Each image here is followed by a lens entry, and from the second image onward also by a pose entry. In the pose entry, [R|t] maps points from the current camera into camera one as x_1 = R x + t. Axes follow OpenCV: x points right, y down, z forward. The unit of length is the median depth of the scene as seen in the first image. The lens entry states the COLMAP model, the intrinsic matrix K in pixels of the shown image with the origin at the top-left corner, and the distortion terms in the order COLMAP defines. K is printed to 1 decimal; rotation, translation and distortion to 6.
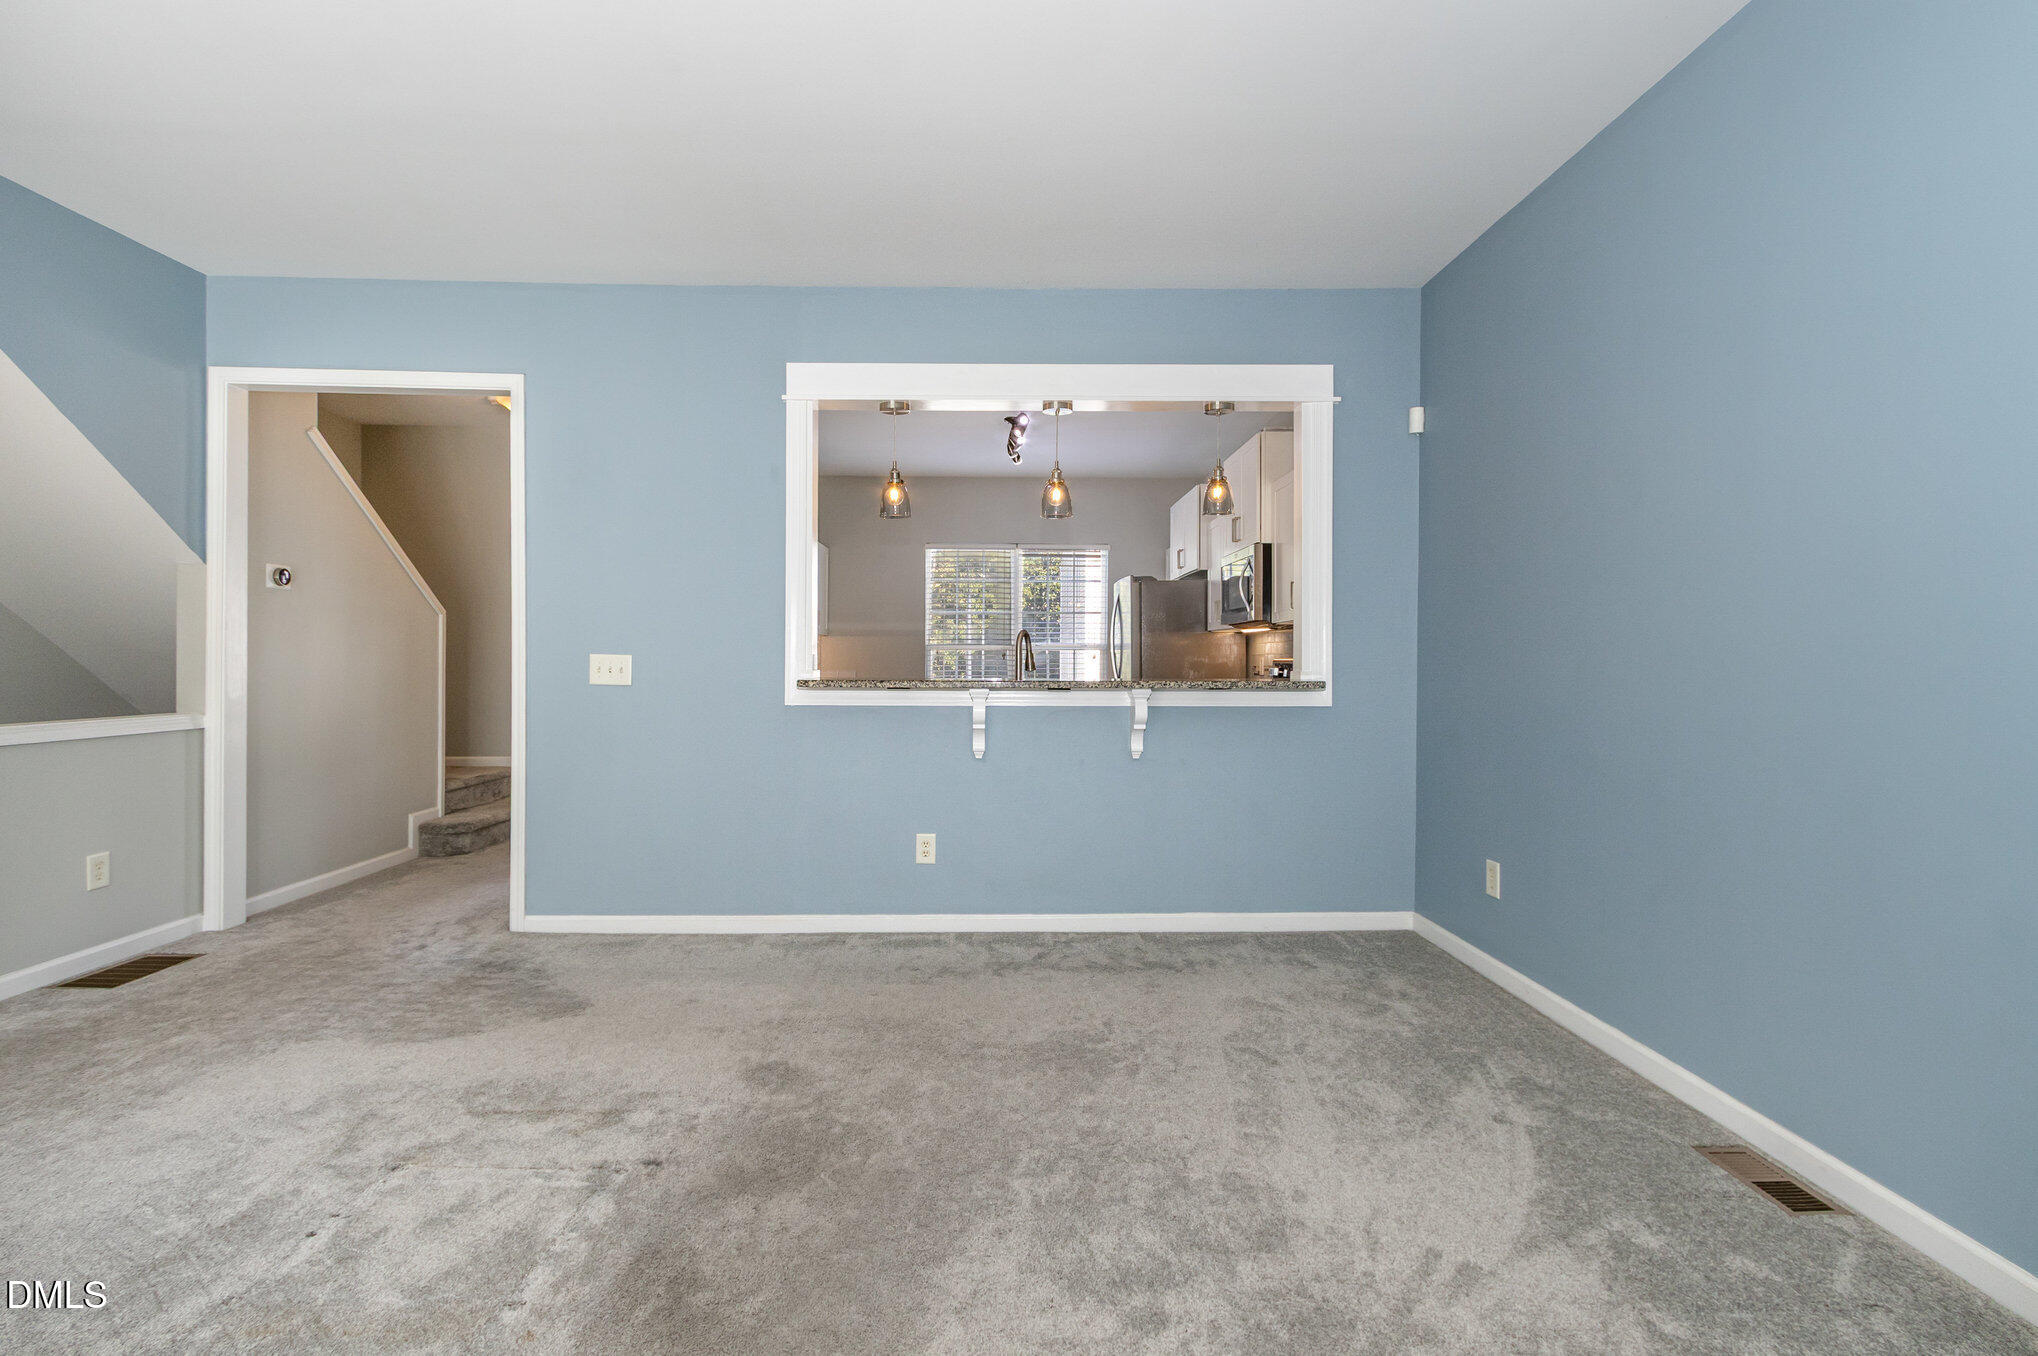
lens RADIAL K [[938.5, 0, 1015.4], [0, 938.5, 664.7], [0, 0, 1]] dist [-0.001131, 0.000487]
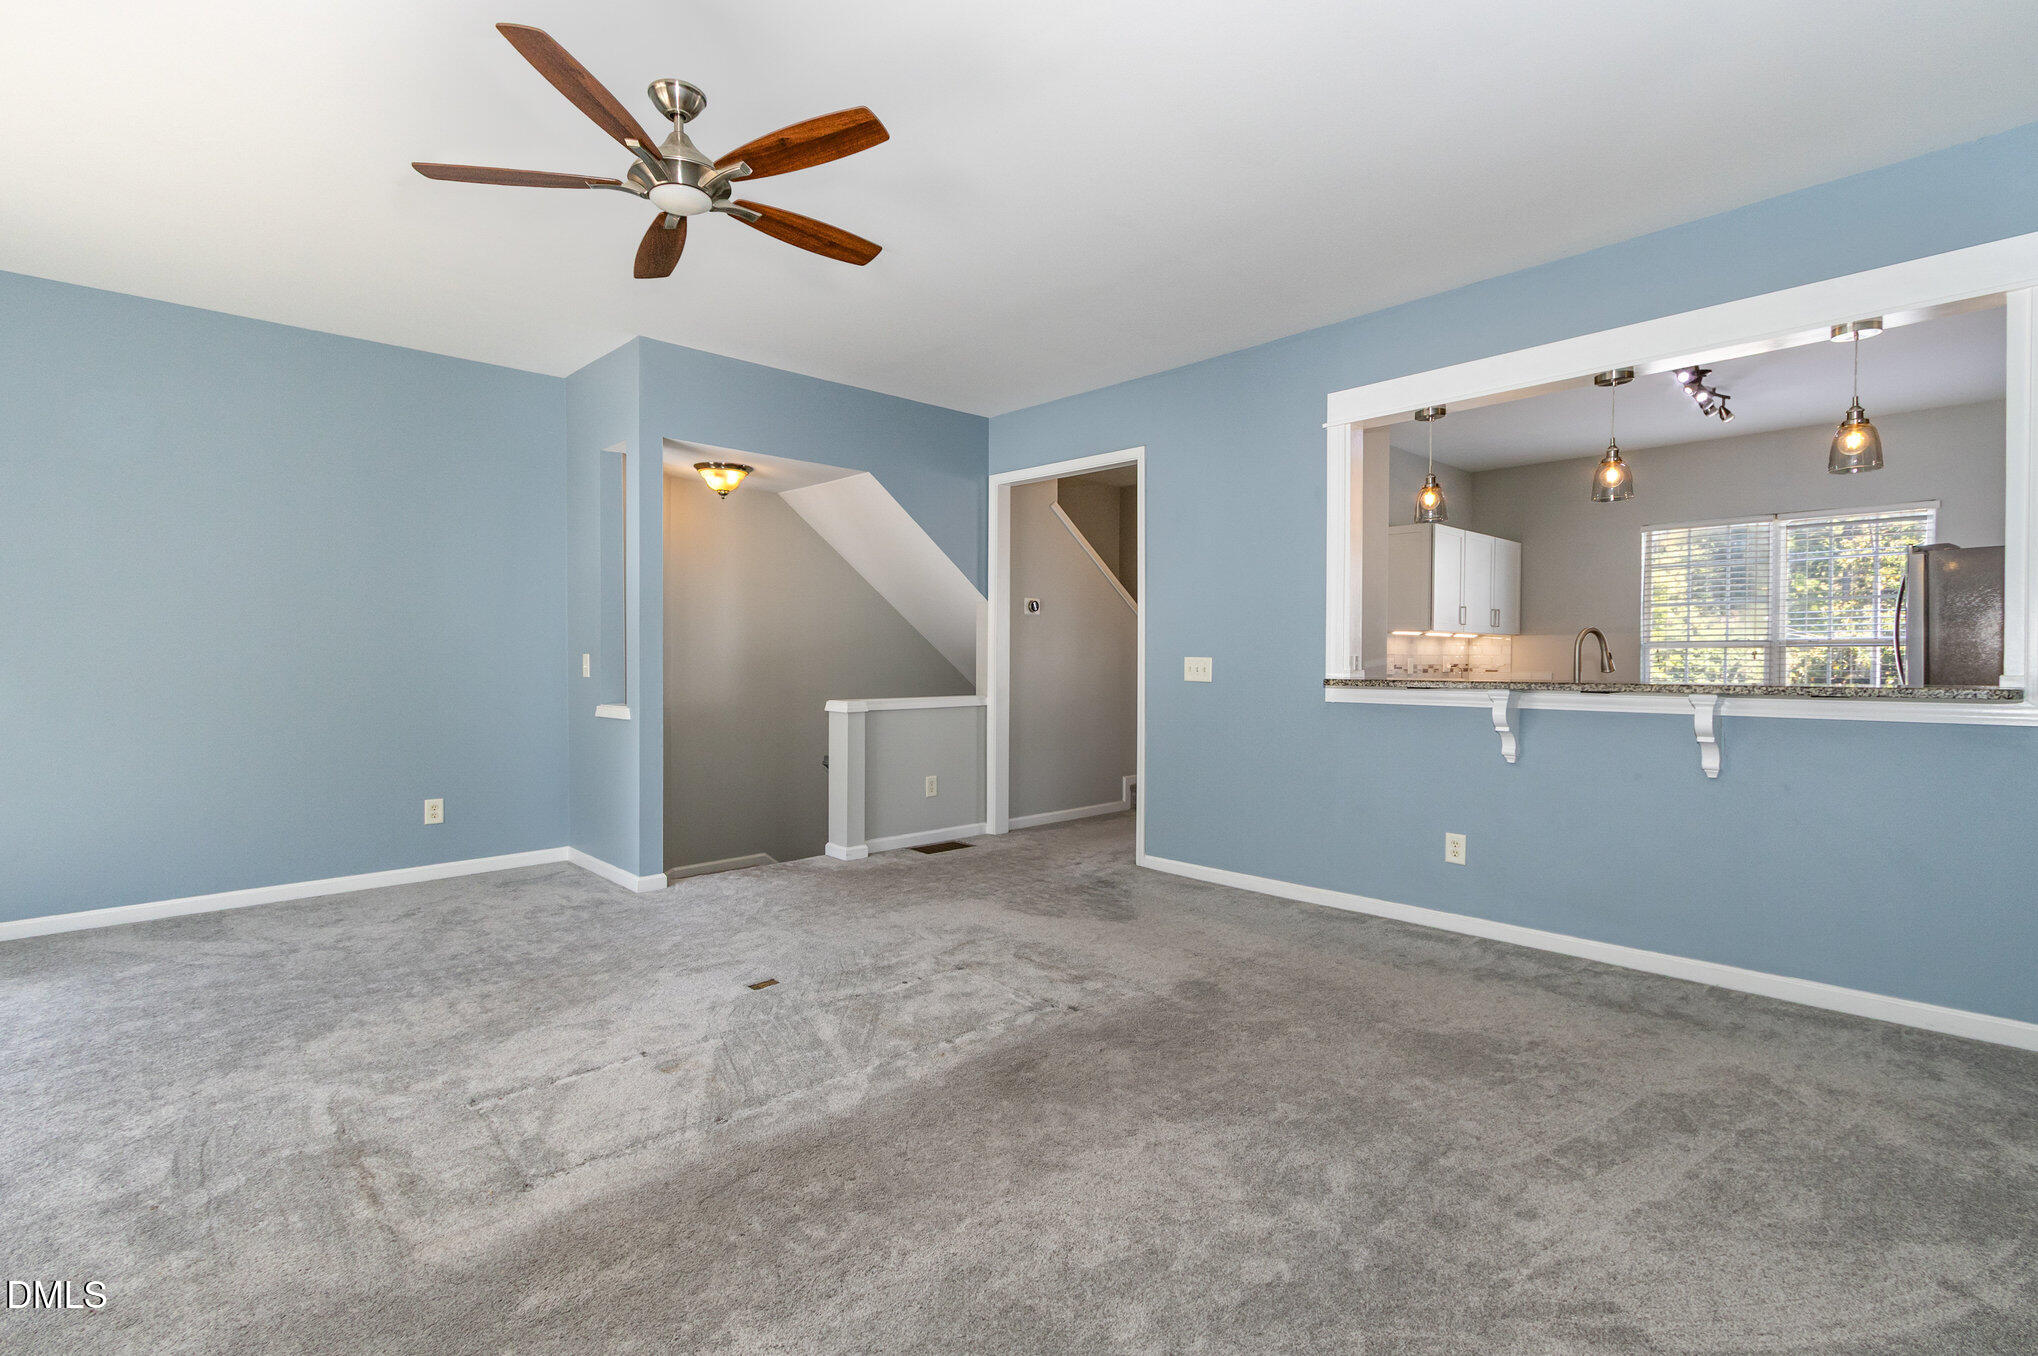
lens RADIAL K [[938.5, 0, 1015.4], [0, 938.5, 664.7], [0, 0, 1]] dist [-0.001131, 0.000487]
pose [[0.667703, -0.000629, -0.744427, 0.367974], [-0.000705, 0.999999, -0.001477, 0.001358], [0.744427, 0.001511, 0.667702, -0.020740]]
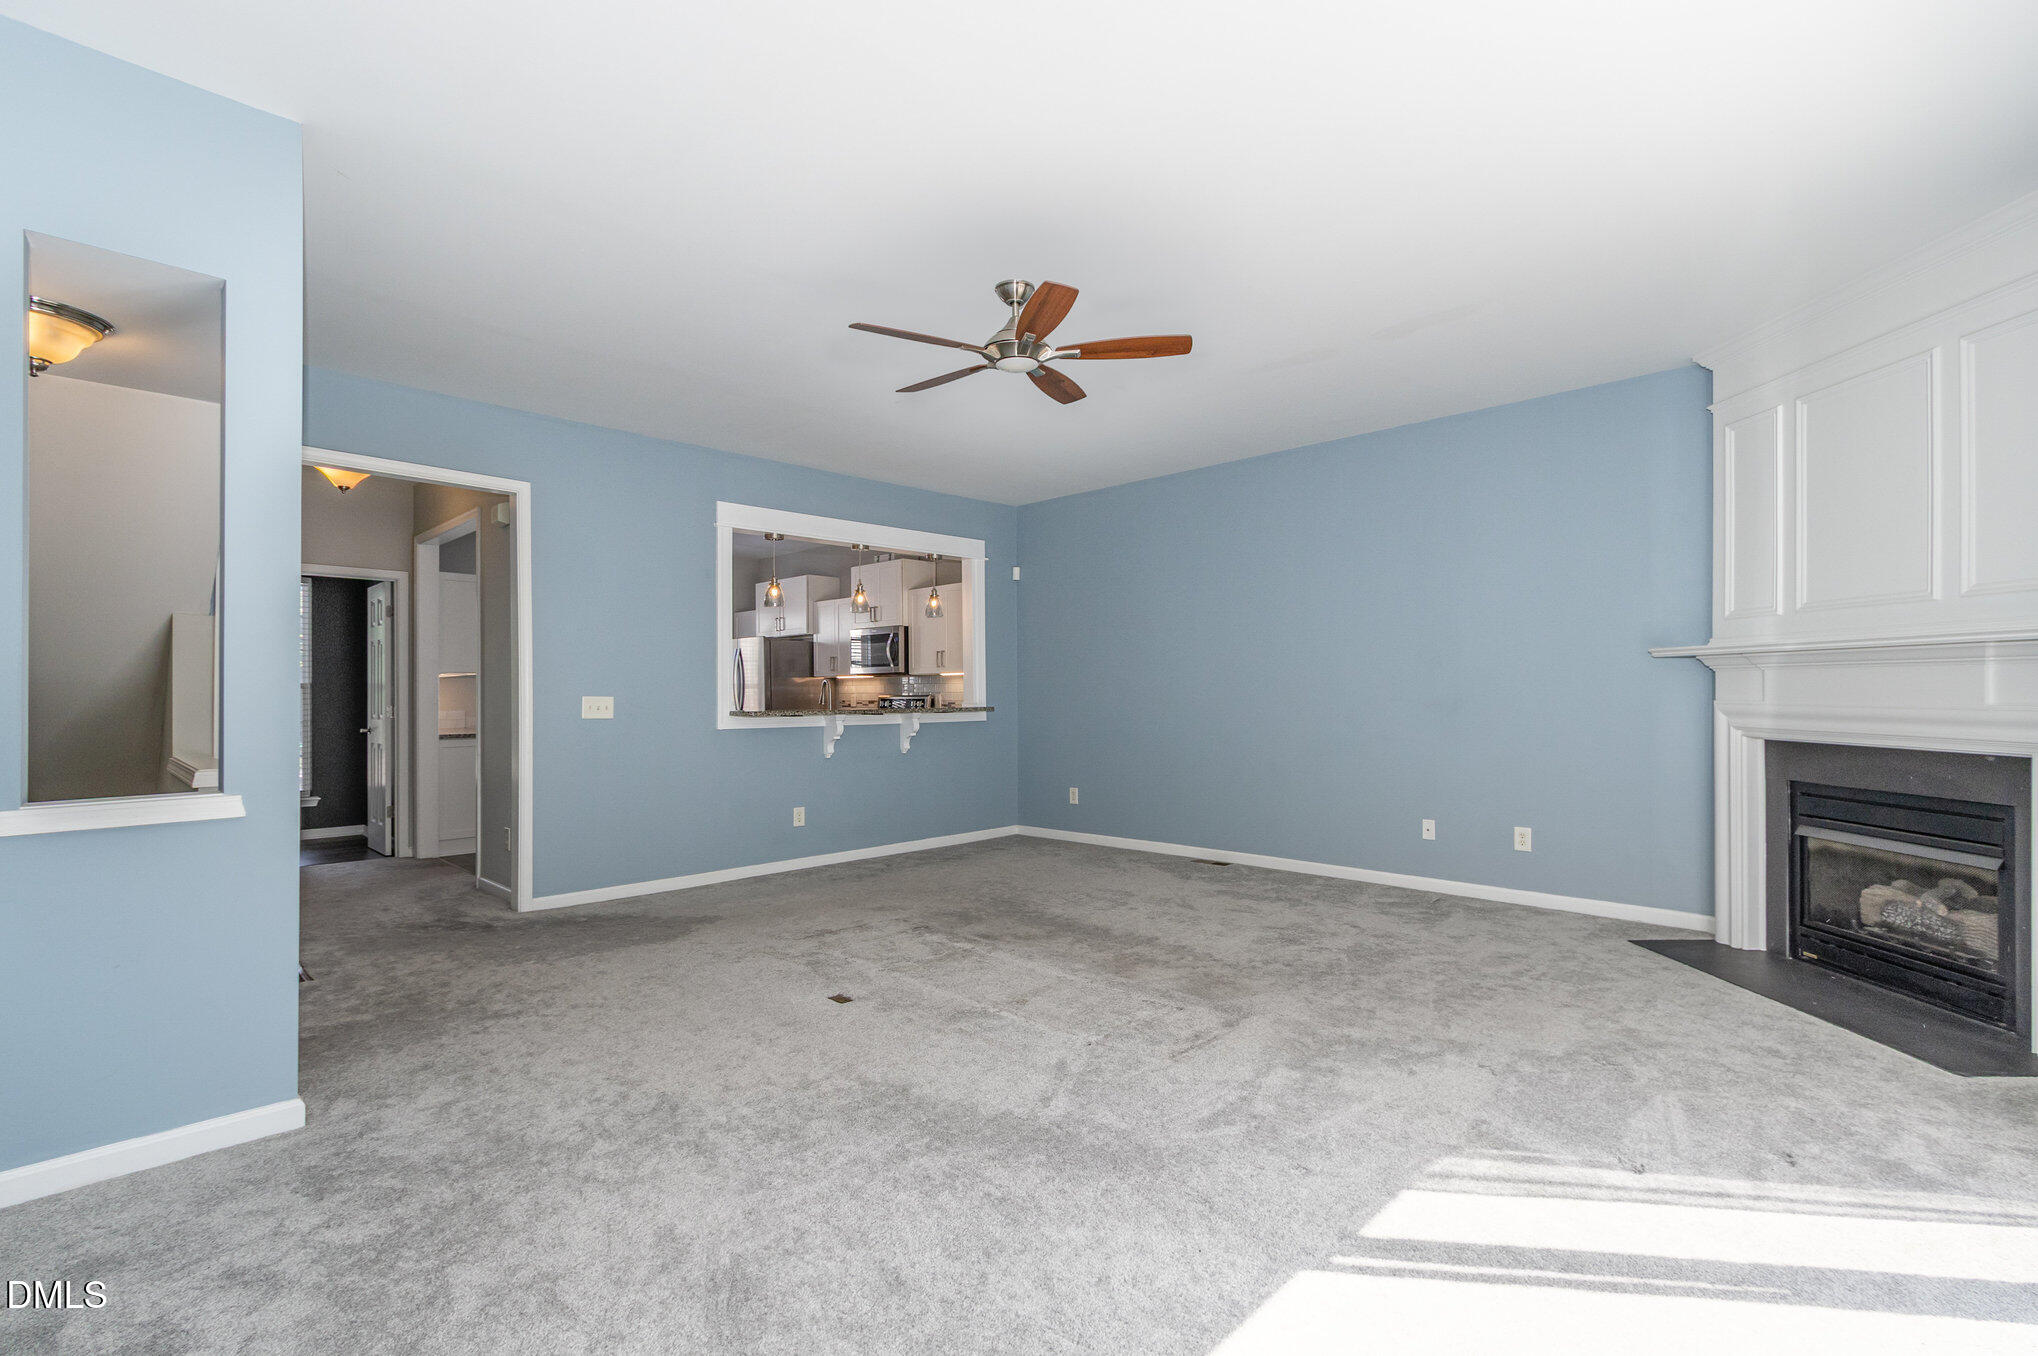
lens RADIAL K [[927.4, 0, 1021.0], [0, 927.4, 685.4], [0, 0, 1]] dist [0.002822, 0.000437]
pose [[0.713968, -0.000149, 0.700178, -1.014271], [0.011373, 0.999871, -0.011385, -0.005086], [-0.700085, 0.016091, 0.713878, -0.426107]]
